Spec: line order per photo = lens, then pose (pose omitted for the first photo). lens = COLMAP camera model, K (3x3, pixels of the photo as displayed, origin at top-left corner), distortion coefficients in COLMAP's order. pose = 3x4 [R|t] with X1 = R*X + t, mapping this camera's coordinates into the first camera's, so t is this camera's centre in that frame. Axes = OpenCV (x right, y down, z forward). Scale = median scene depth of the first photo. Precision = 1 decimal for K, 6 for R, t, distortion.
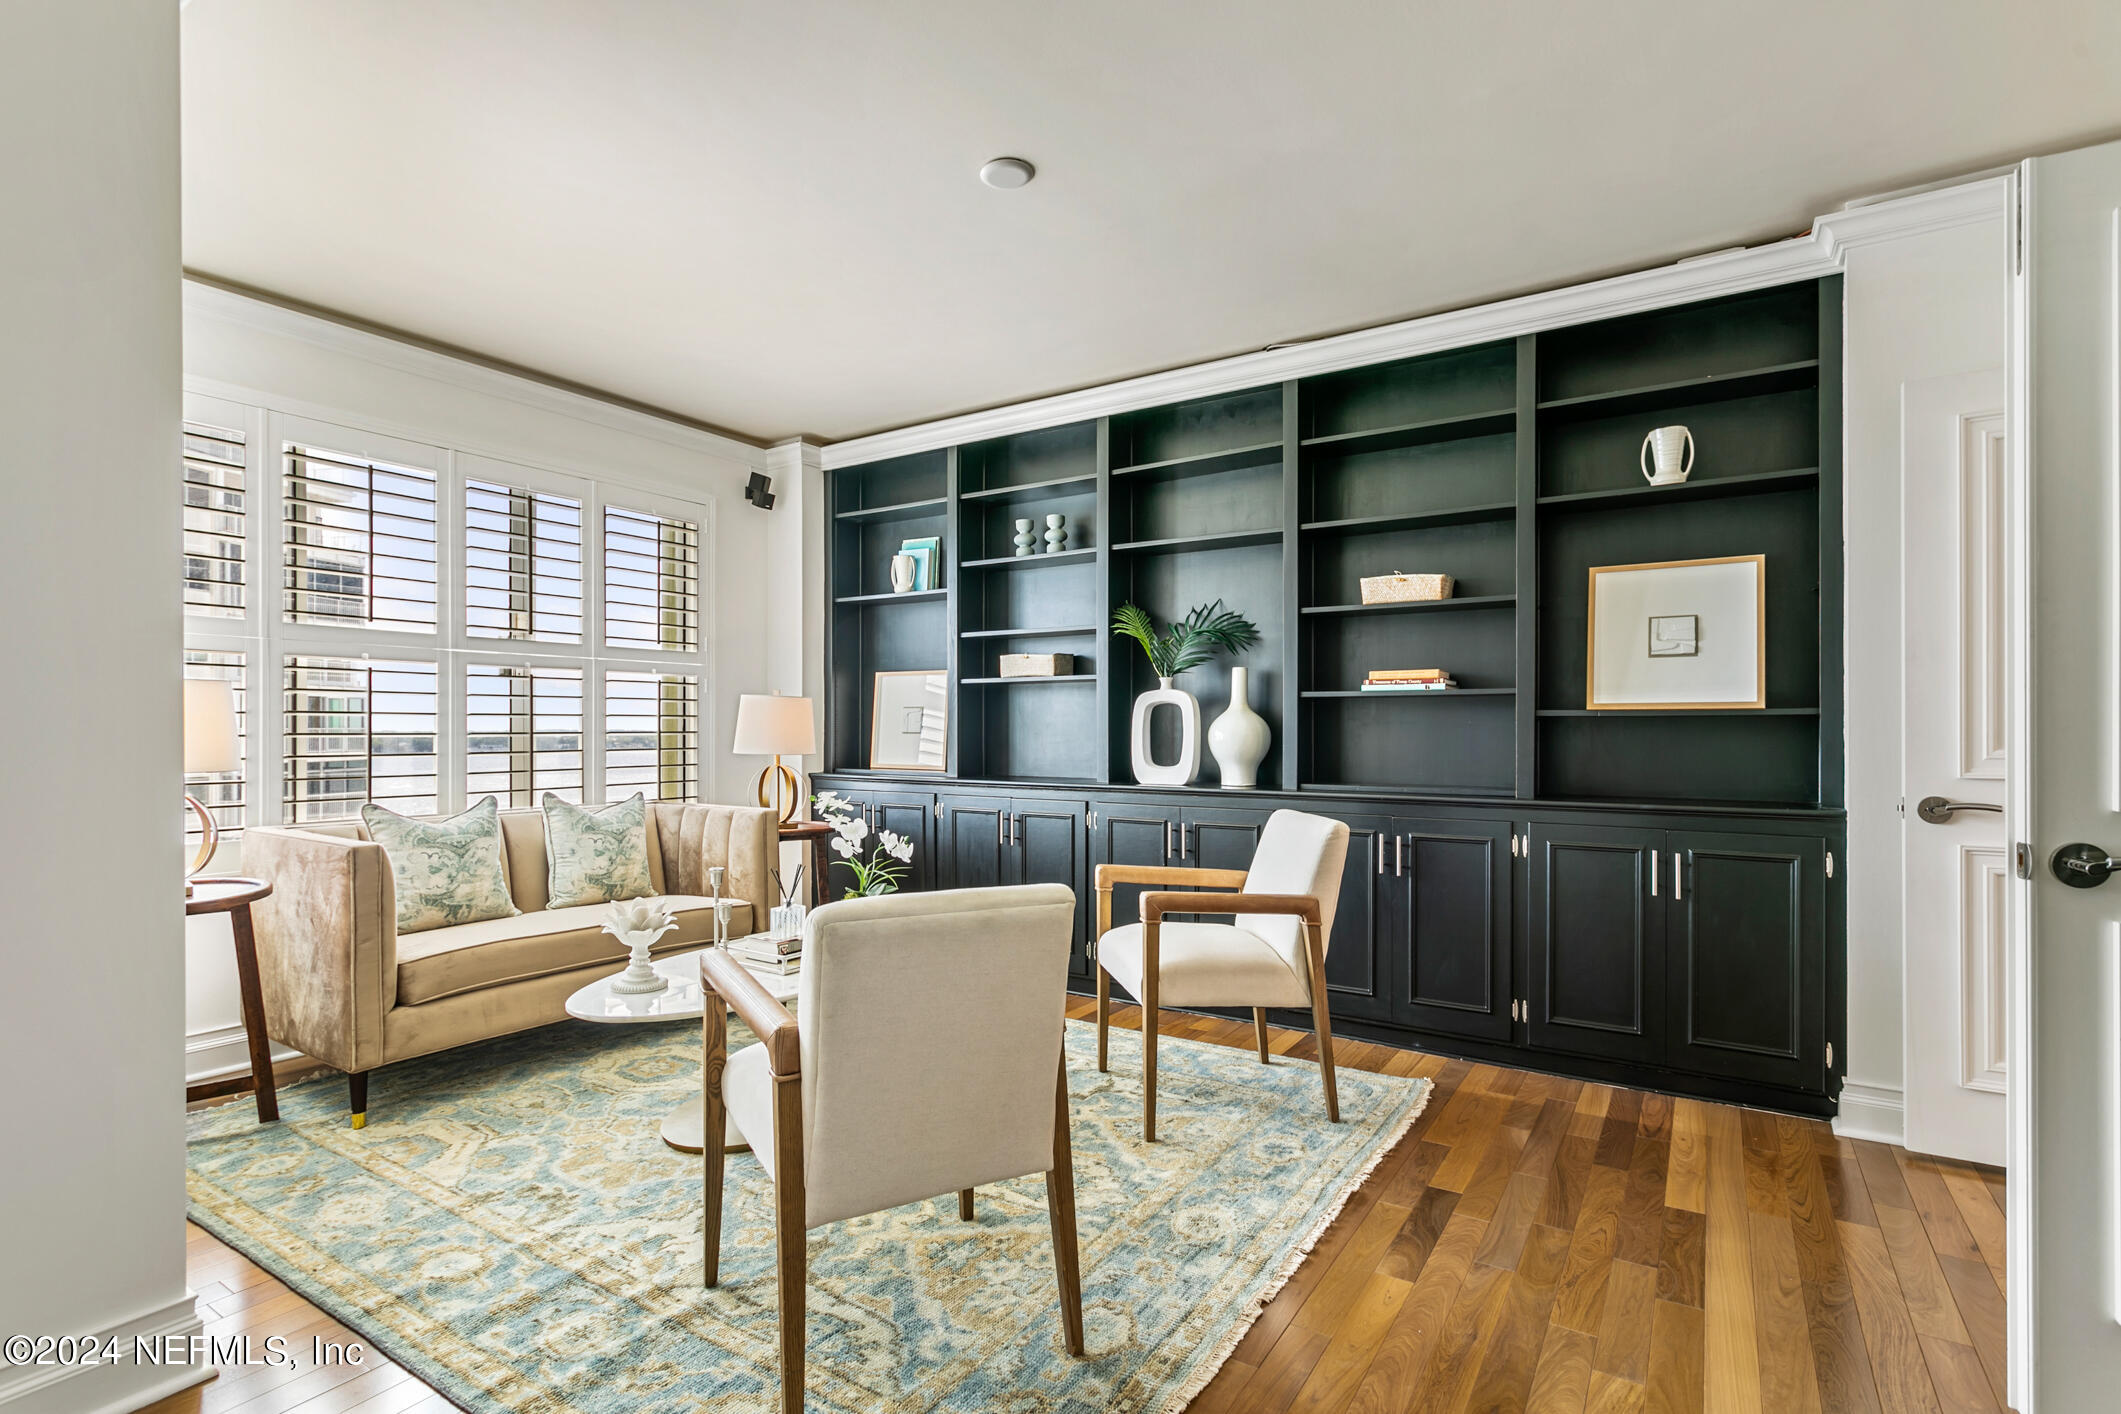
lens RADIAL K [[1032.3, 0, 1052.1], [0, 1032.3, 717.7], [0, 0, 1]] dist [0.000750, -0.000879]
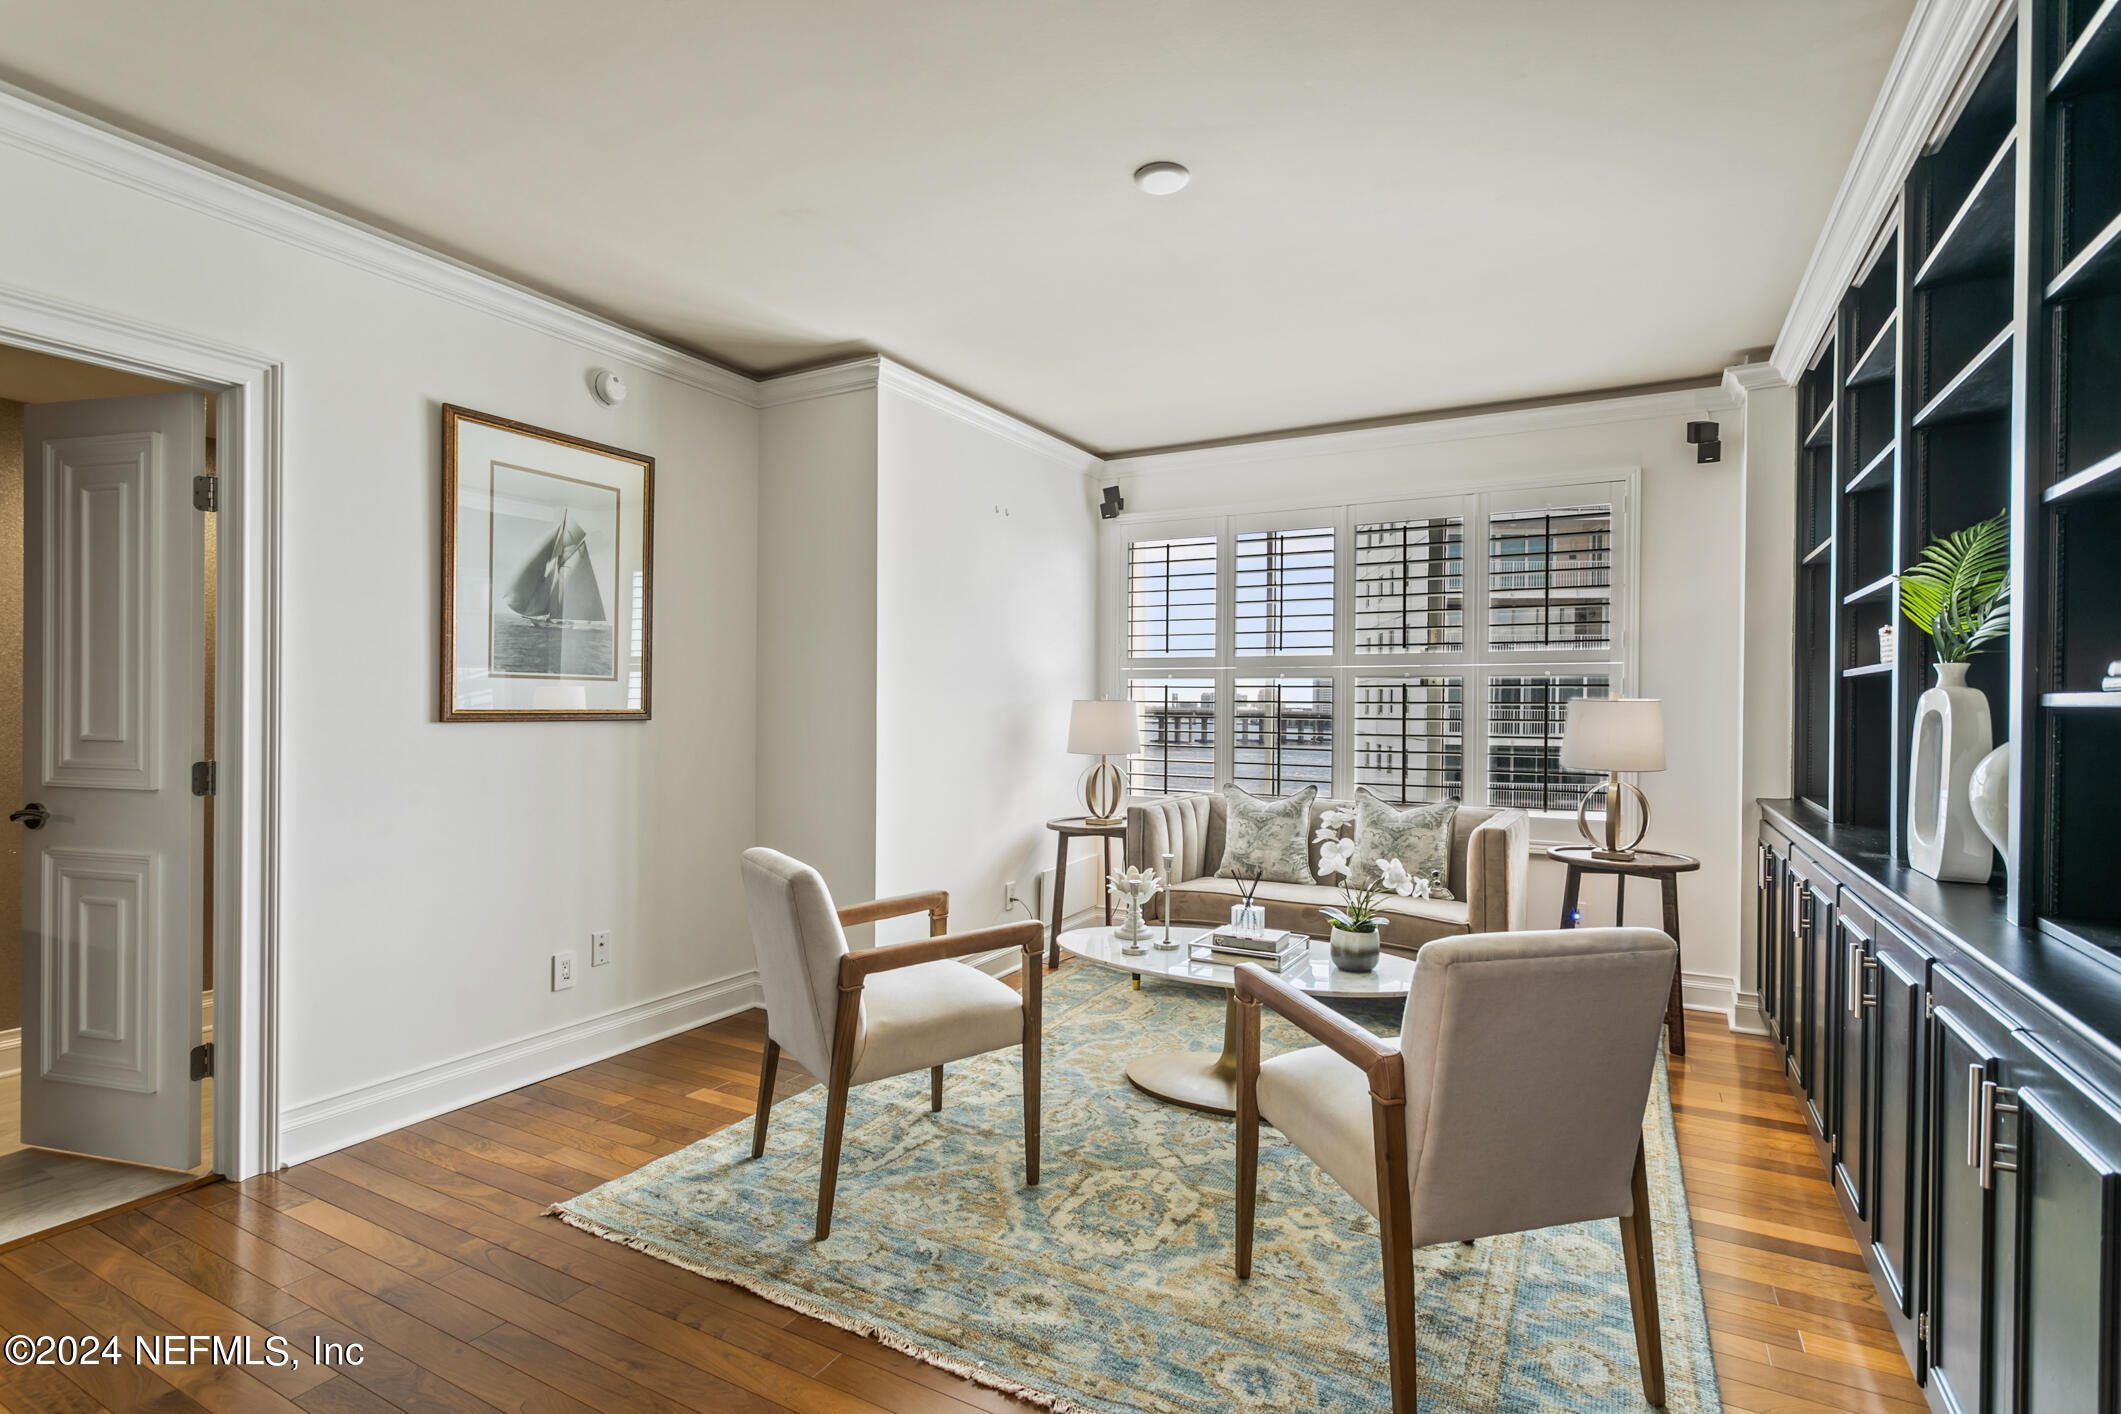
lens RADIAL K [[1032.3, 0, 1062.9], [0, 1032.3, 707.1], [0, 0, 1]] dist [0.000750, -0.000879]
pose [[0.073642, -0.005913, -0.997267, 0.791567], [-0.018605, 0.999800, -0.007301, -0.000008], [0.997111, 0.019091, 0.073518, 0.753866]]
